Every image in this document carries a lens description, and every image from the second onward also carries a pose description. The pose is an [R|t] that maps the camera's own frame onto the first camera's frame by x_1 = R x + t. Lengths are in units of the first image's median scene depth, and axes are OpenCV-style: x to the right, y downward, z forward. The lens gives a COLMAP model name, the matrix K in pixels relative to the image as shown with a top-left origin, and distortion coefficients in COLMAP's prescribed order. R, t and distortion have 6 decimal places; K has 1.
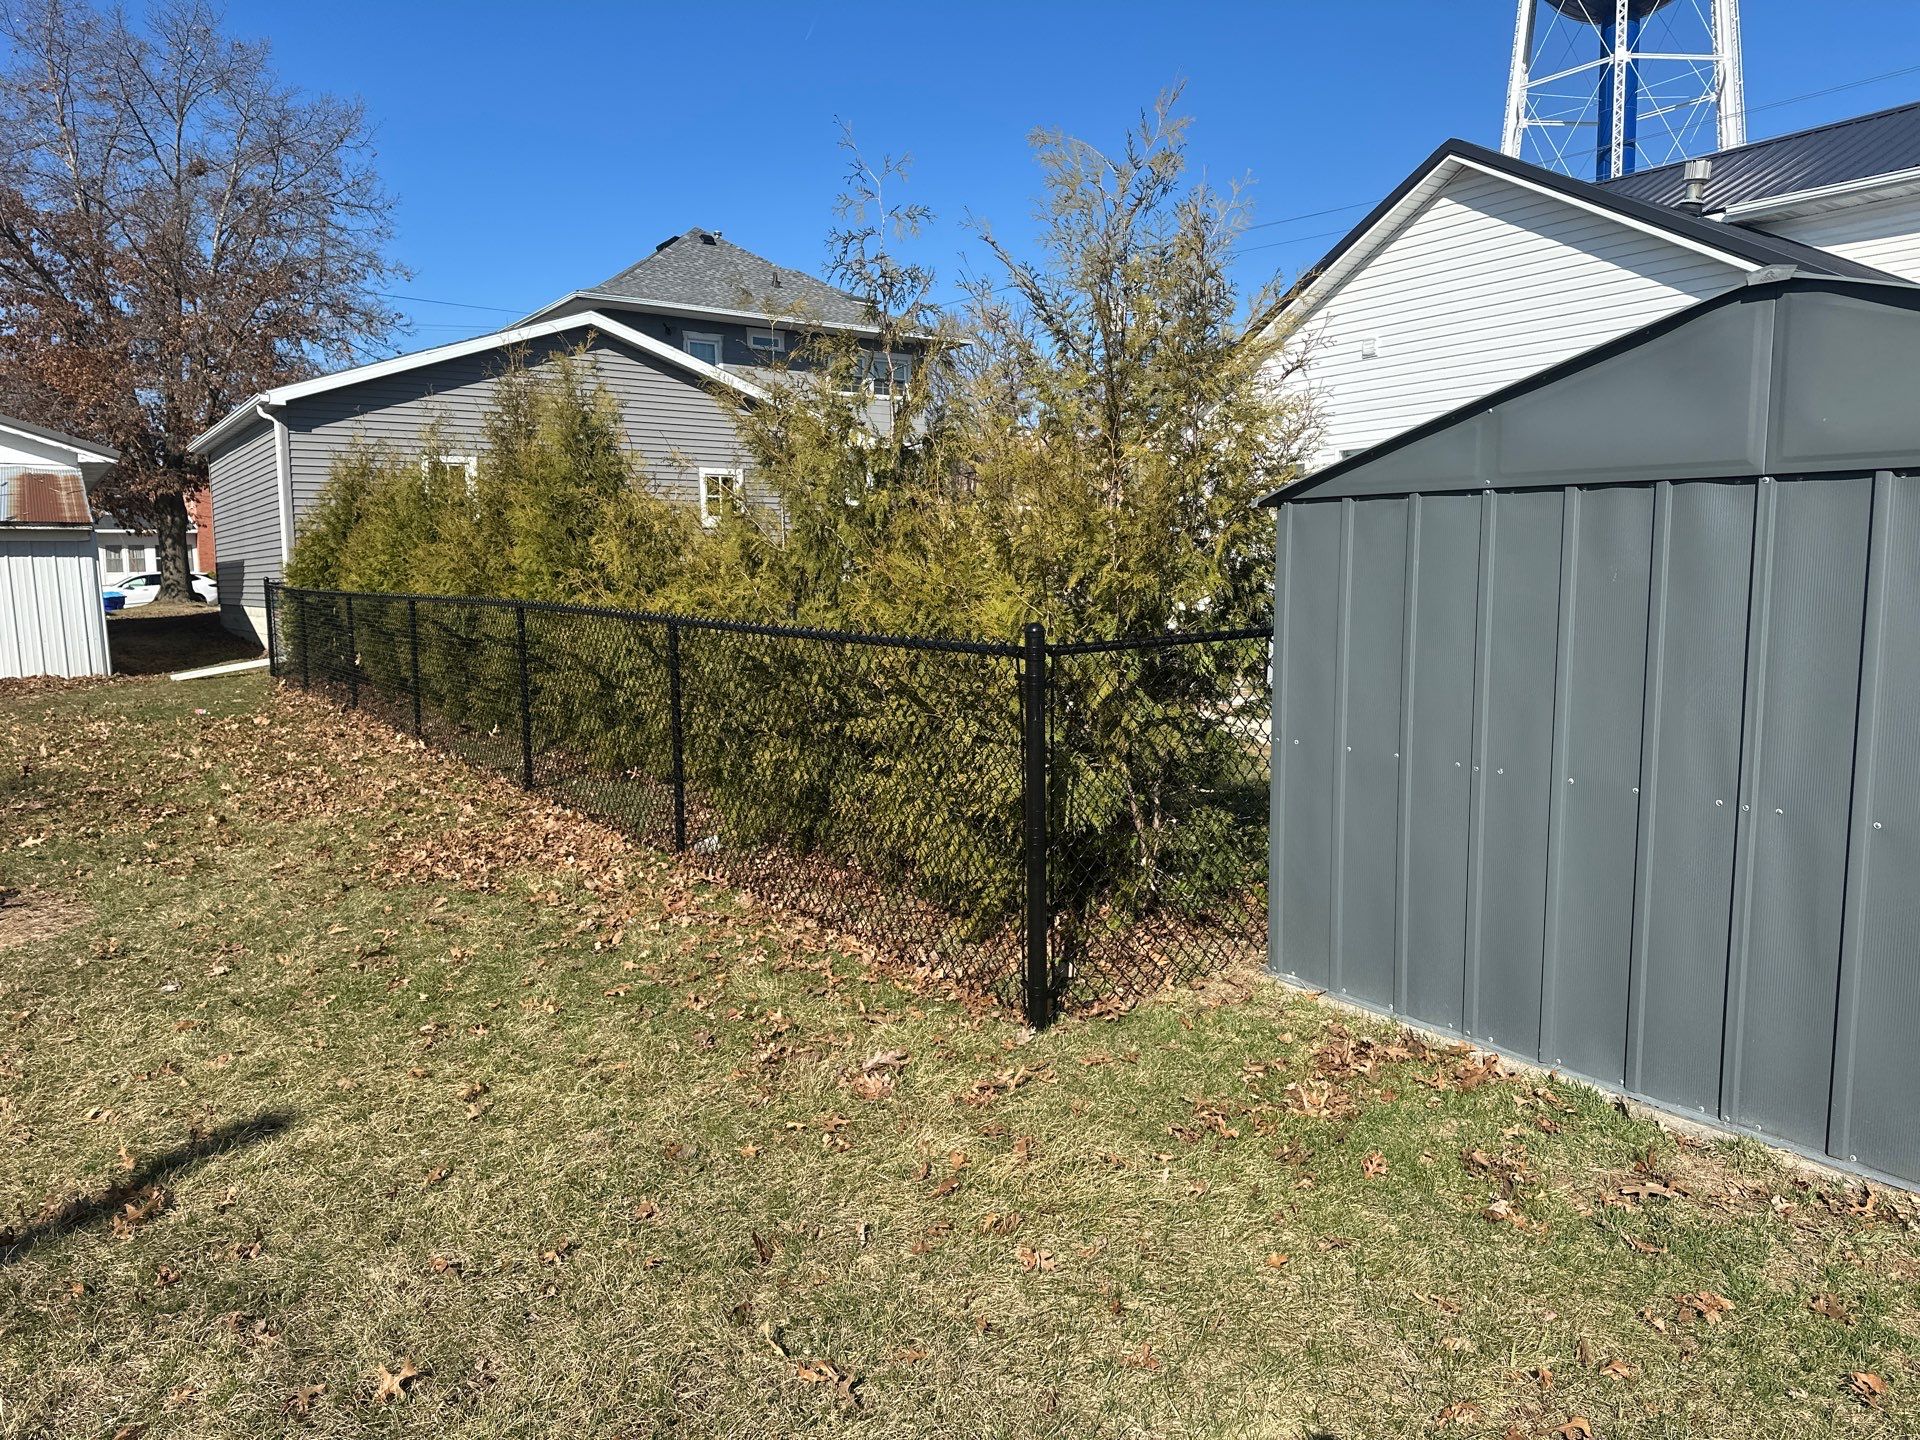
lens RADIAL K [[1344.6, 0, 959.2], [0, 1344.6, 716.0], [0, 0, 1]] dist [0.057290, -0.062538]
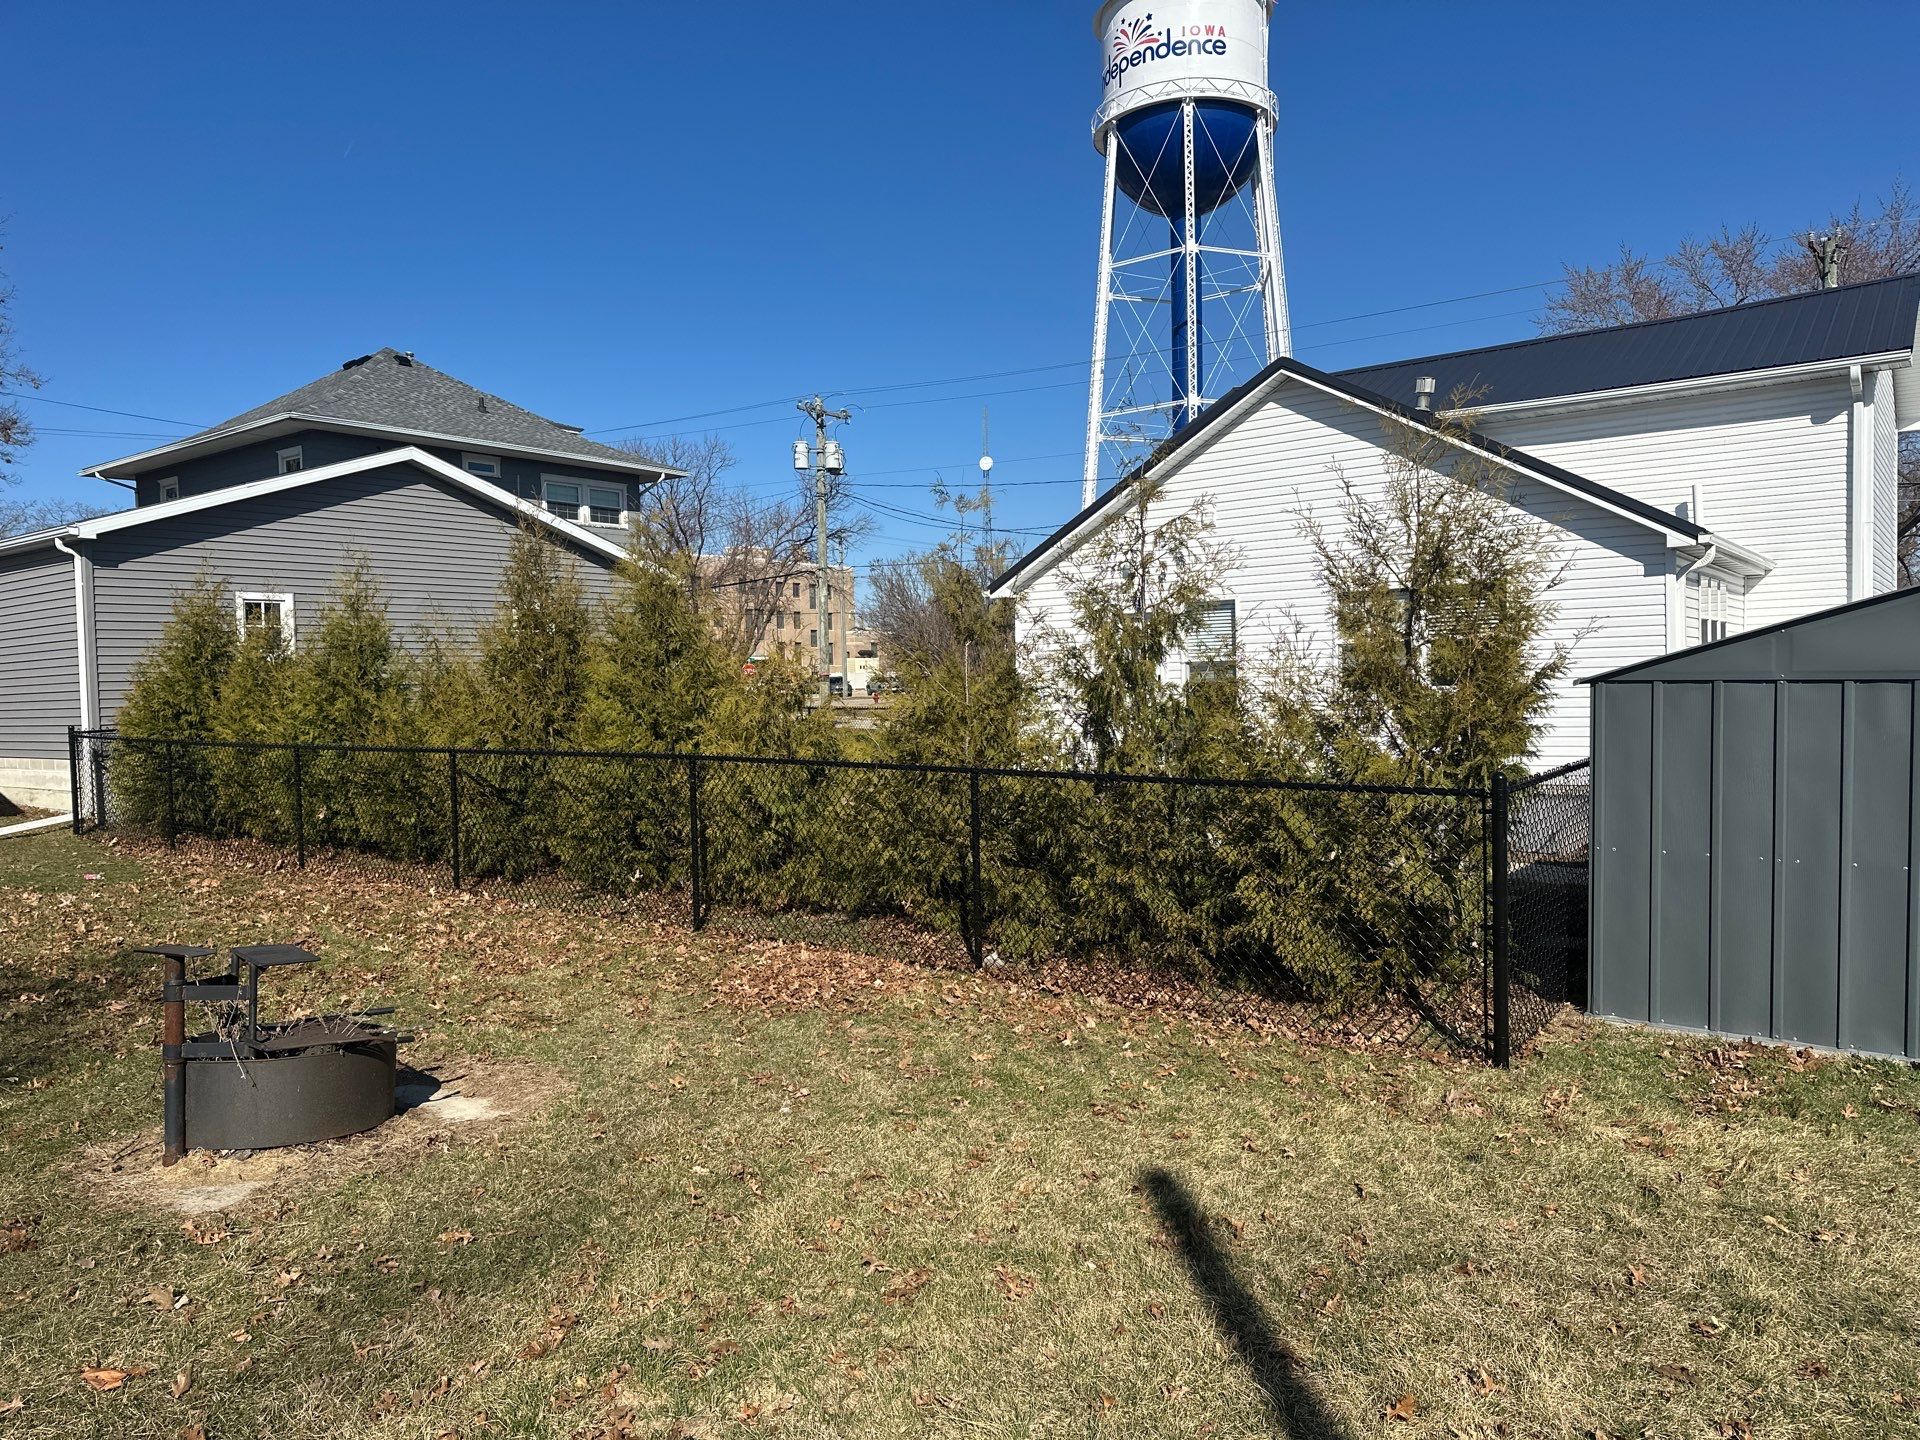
lens RADIAL K [[1344.6, 0, 968.3], [0, 1344.6, 730.0], [0, 0, 1]] dist [0.057290, -0.062538]
pose [[0.953687, -0.021299, 0.300046, -0.207470], [0.044038, 0.996628, -0.069229, -0.009139], [-0.297559, 0.079236, 0.951409, -0.044034]]
